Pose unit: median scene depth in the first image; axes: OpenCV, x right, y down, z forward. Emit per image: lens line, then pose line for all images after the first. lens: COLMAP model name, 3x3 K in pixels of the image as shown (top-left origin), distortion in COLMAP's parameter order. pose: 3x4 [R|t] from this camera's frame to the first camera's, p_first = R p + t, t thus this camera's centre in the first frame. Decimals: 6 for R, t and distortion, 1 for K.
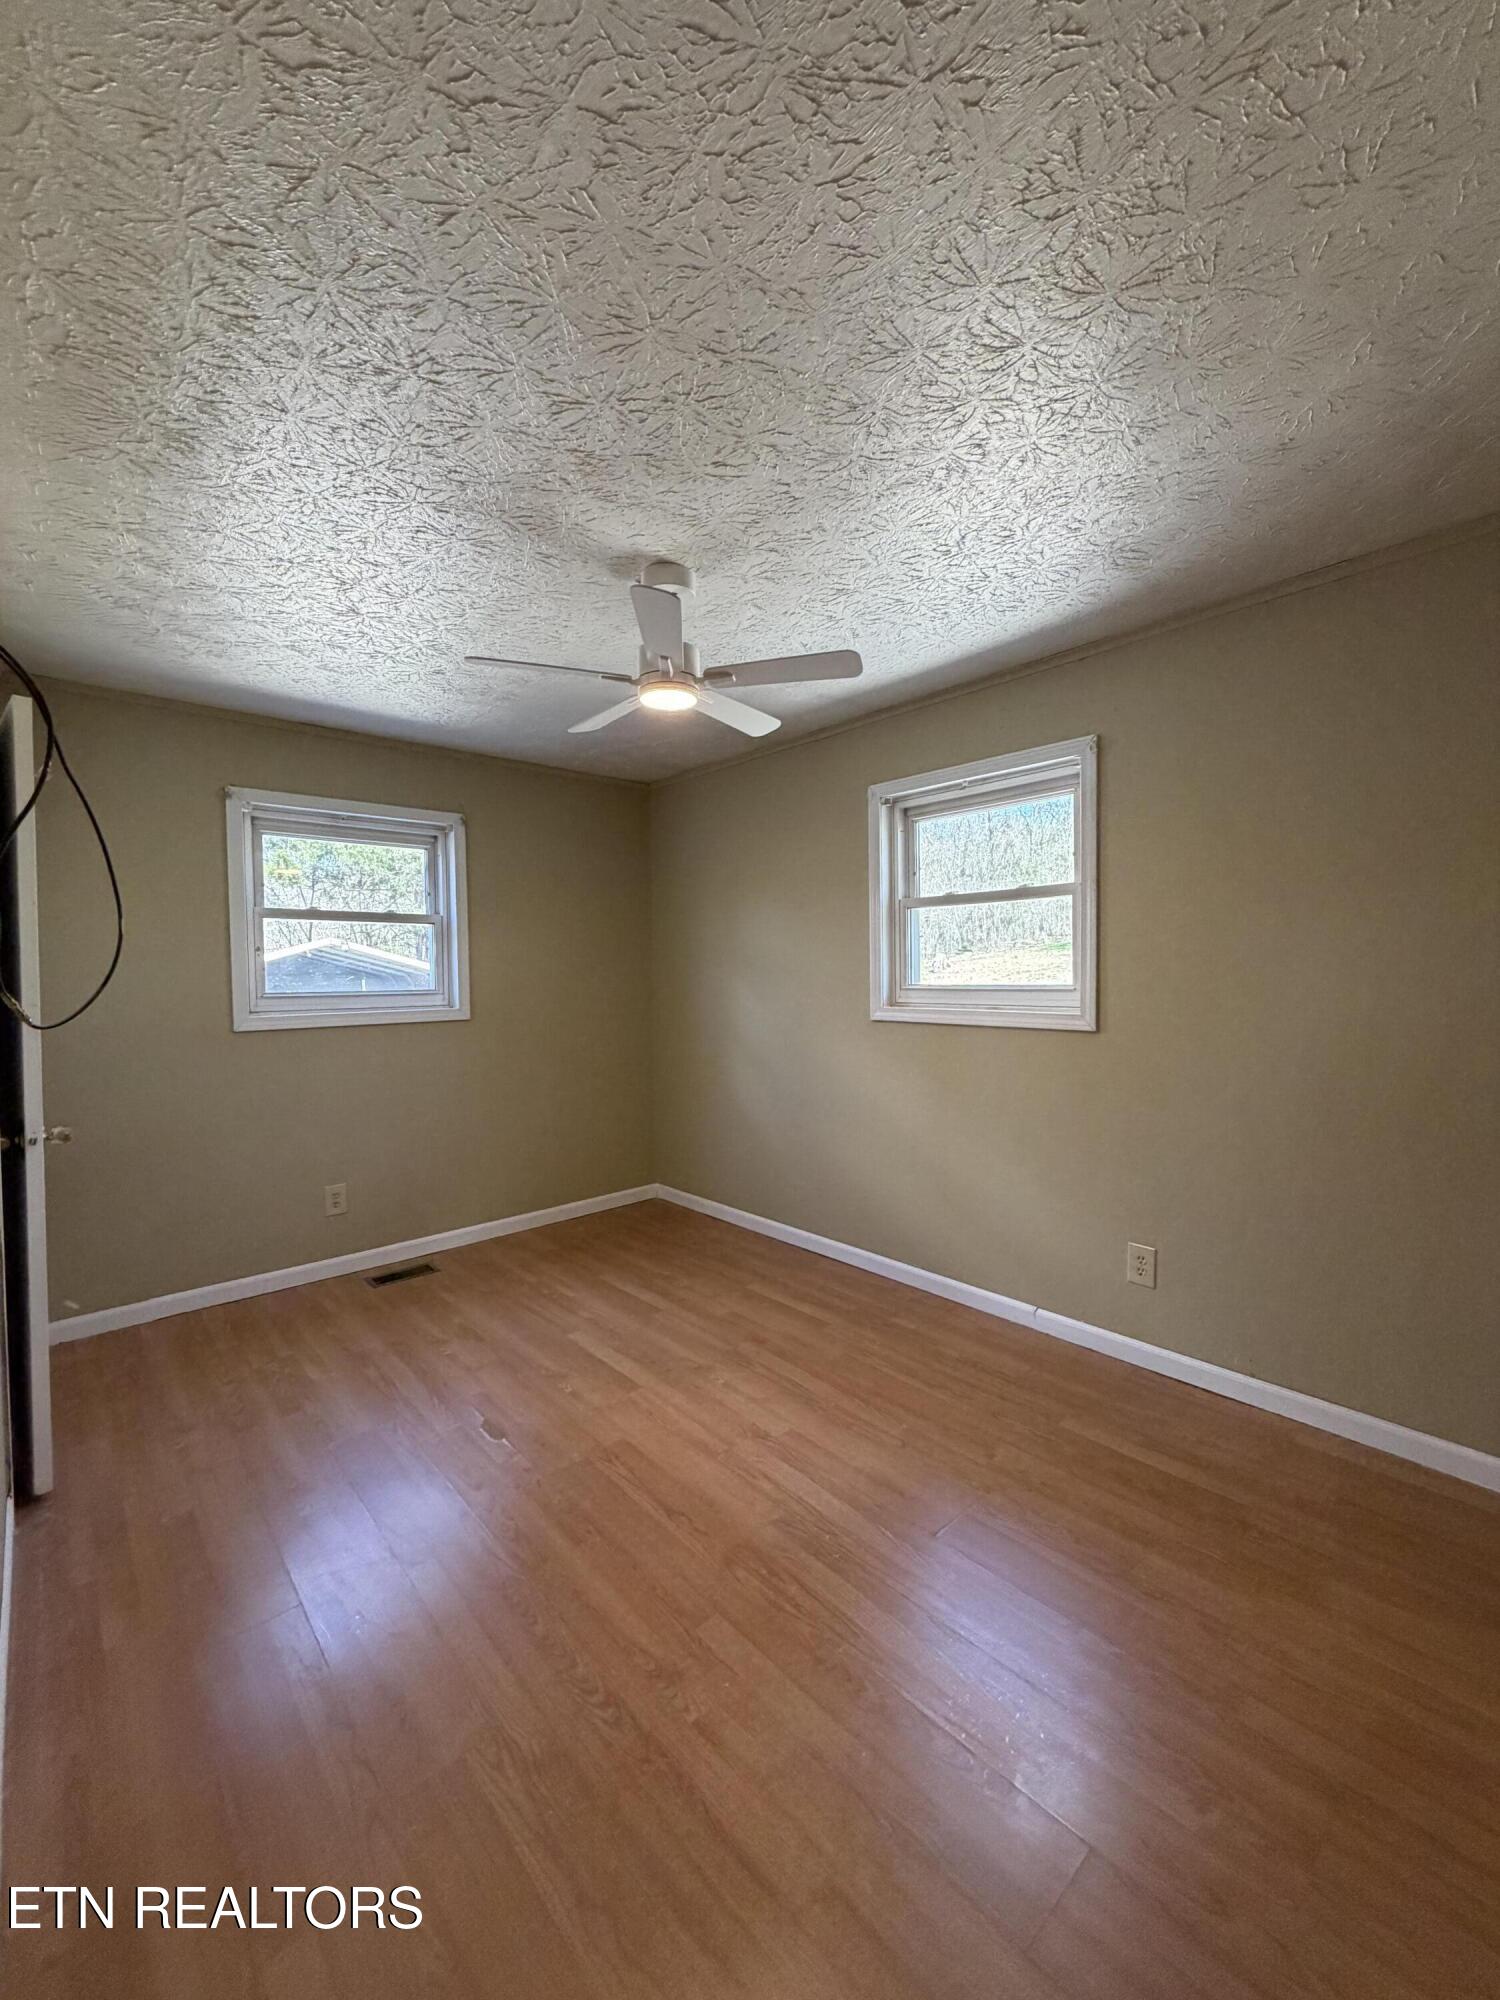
lens RADIAL K [[796.9, 0, 745.7], [0, 796.9, 992.0], [0, 0, 1]] dist [-0.000028, -0.000351]
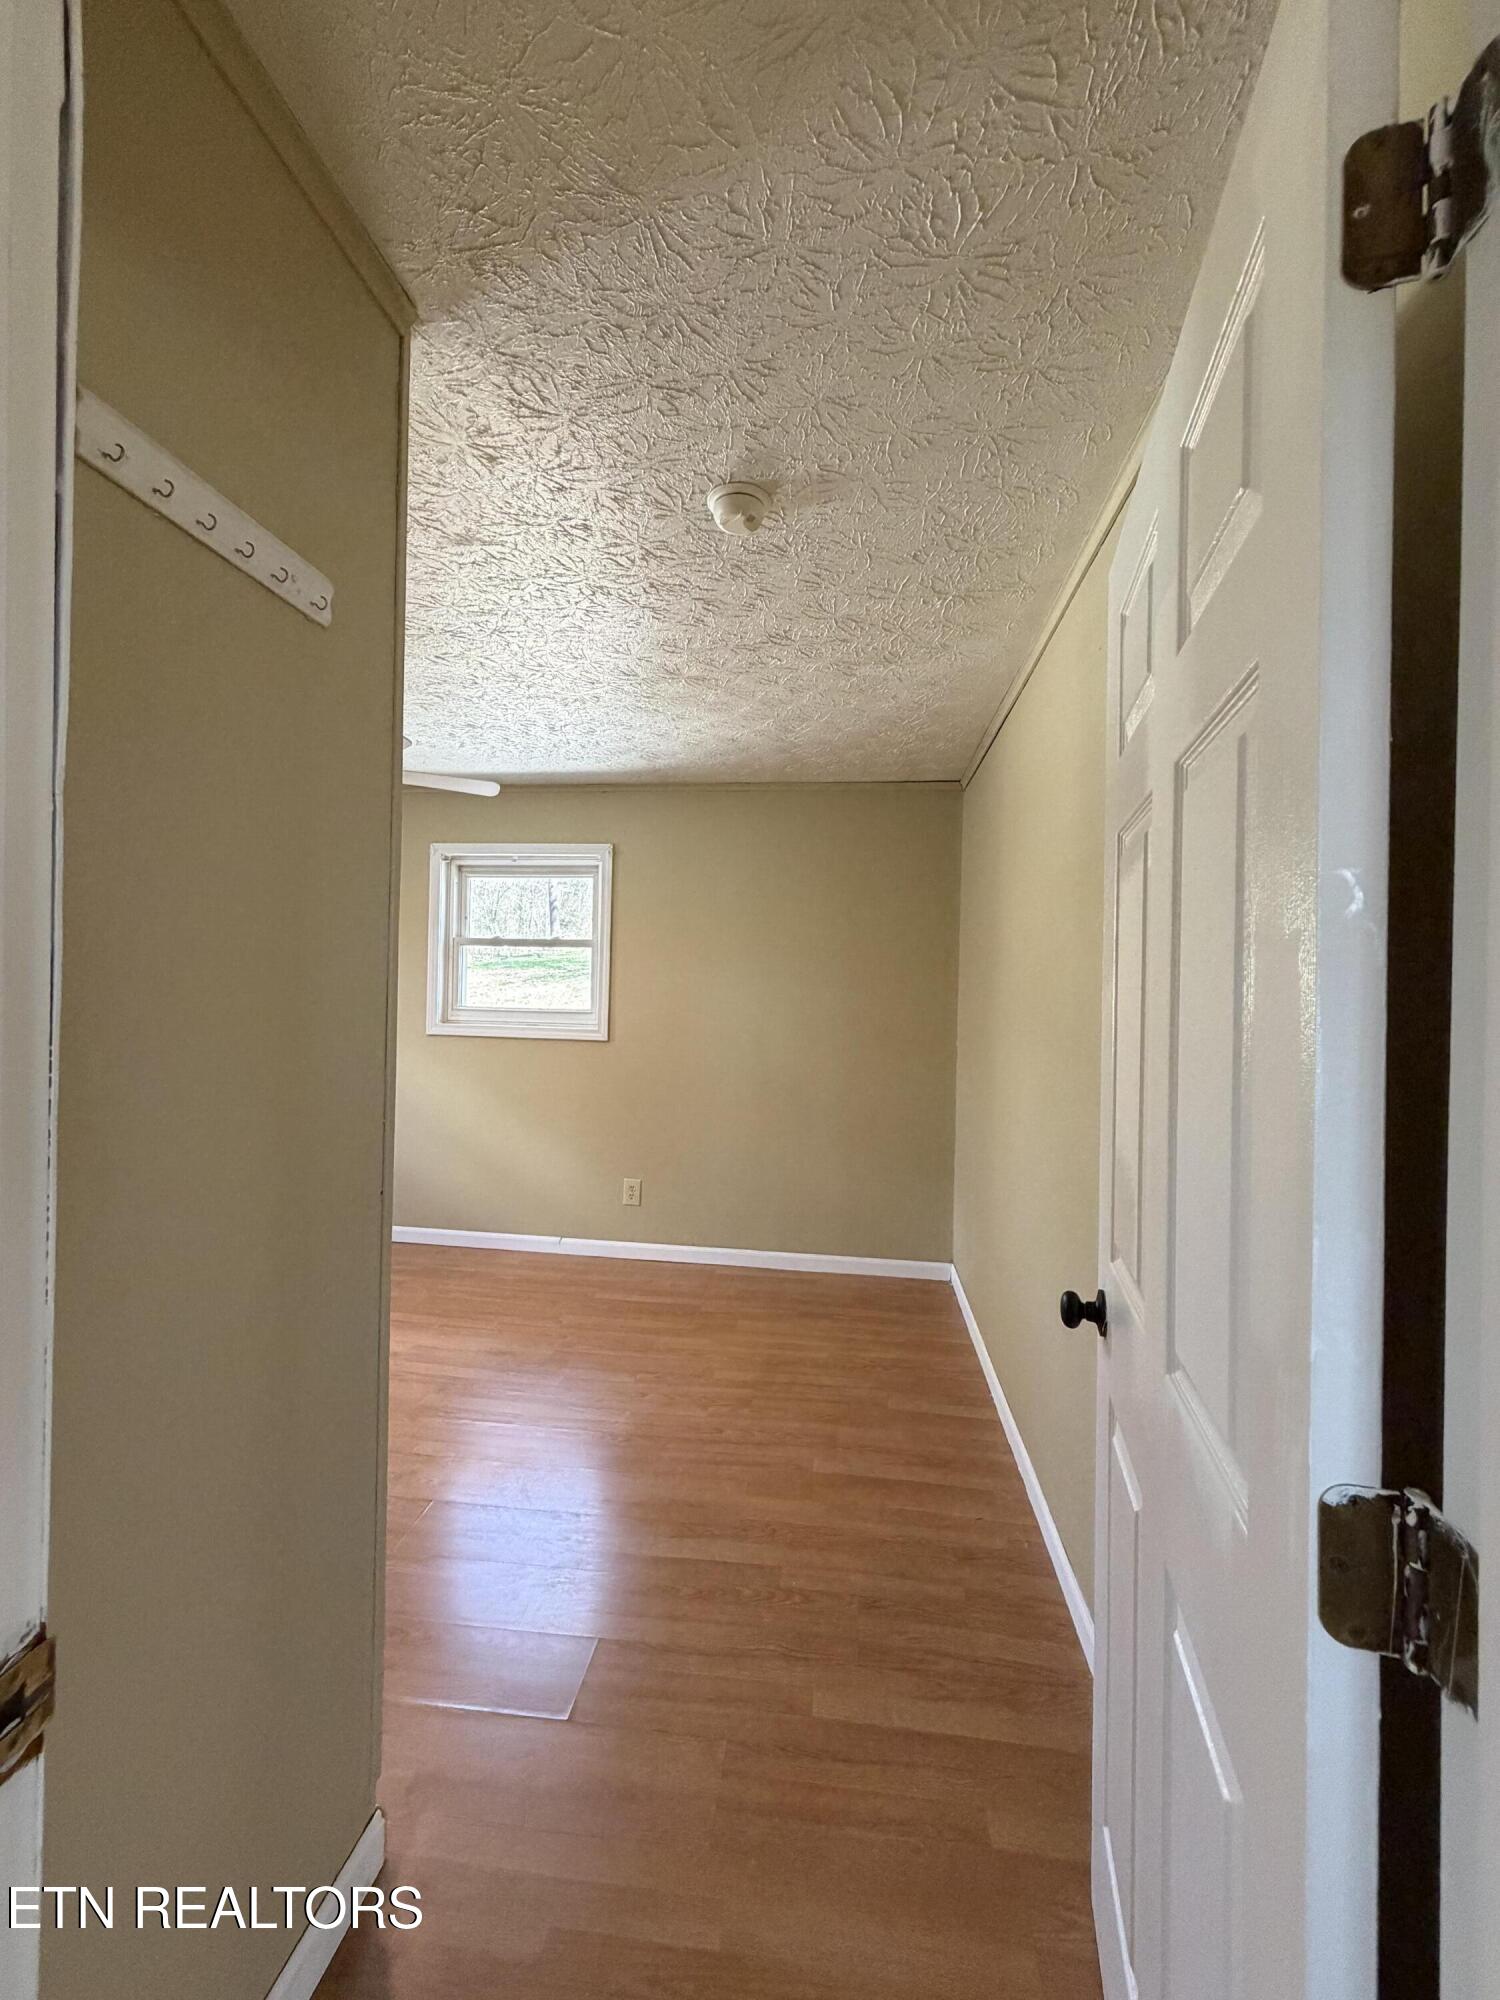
lens RADIAL K [[946.0, 0, 712.8], [0, 946.0, 976.9], [0, 0, 1]] dist [-0.000357, 0.000099]
pose [[0.767290, 0.035954, 0.640292, -0.632925], [-0.014807, 0.999154, -0.038362, -0.005483], [-0.641129, 0.019954, 0.767173, -0.565634]]
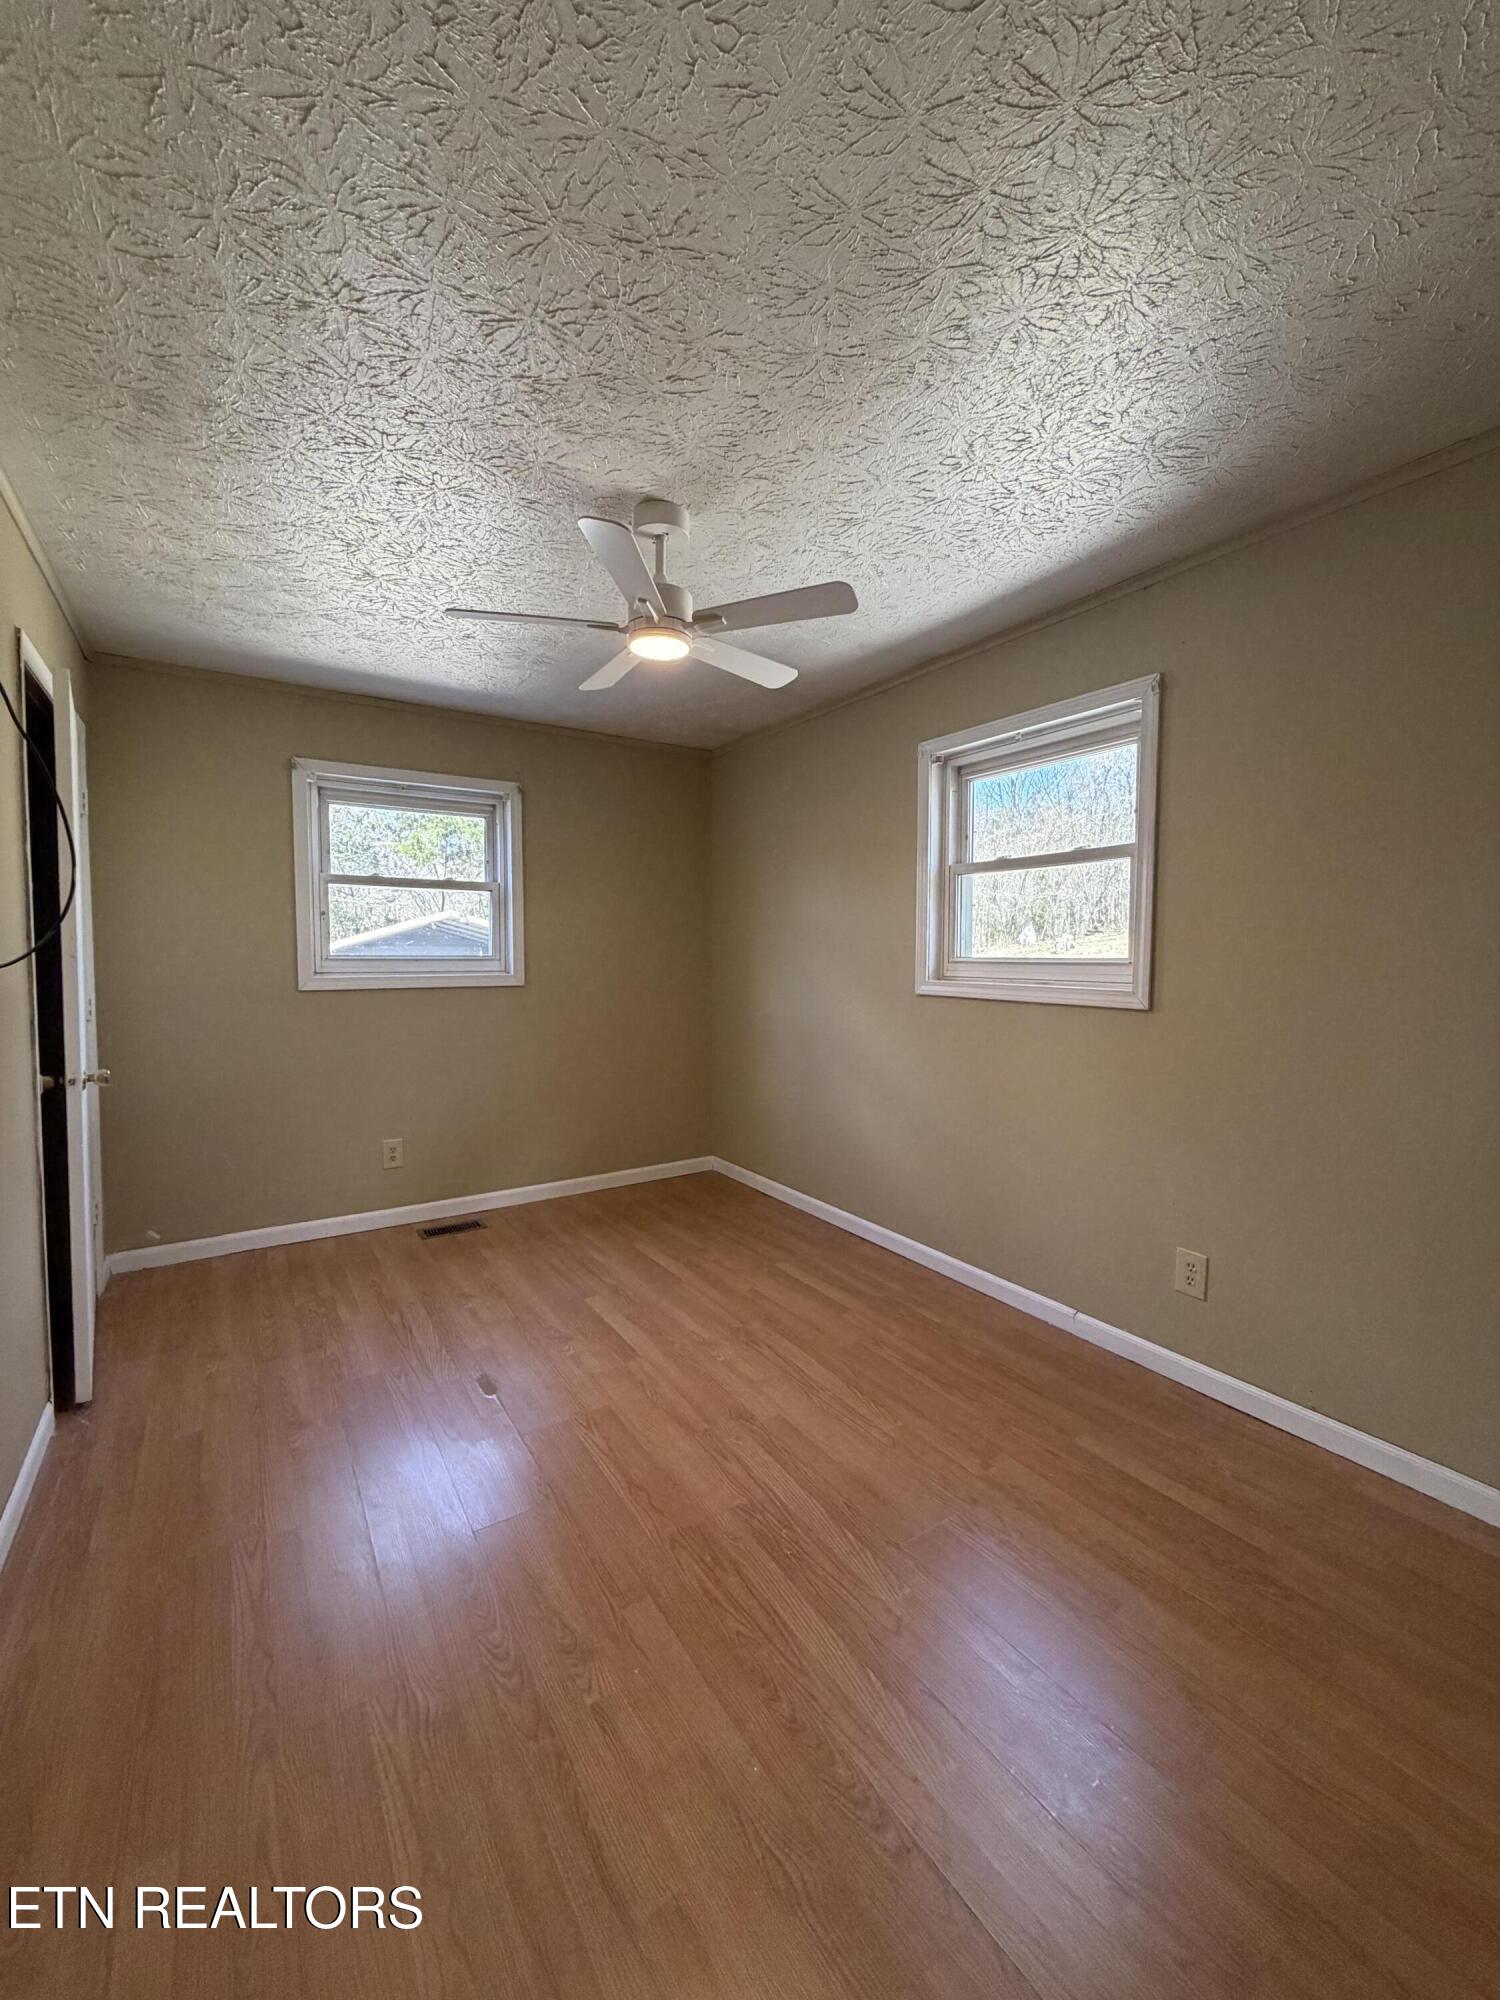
lens RADIAL K [[795.9, 0, 749.3], [0, 795.9, 992.5], [0, 0, 1]] dist [-0.001482, 0.000240]
pose [[0.988087, 0.023238, -0.152135, 0.153243], [-0.019234, 0.999430, 0.027734, 0.015825], [0.152692, -0.024478, 0.987971, 0.062168]]
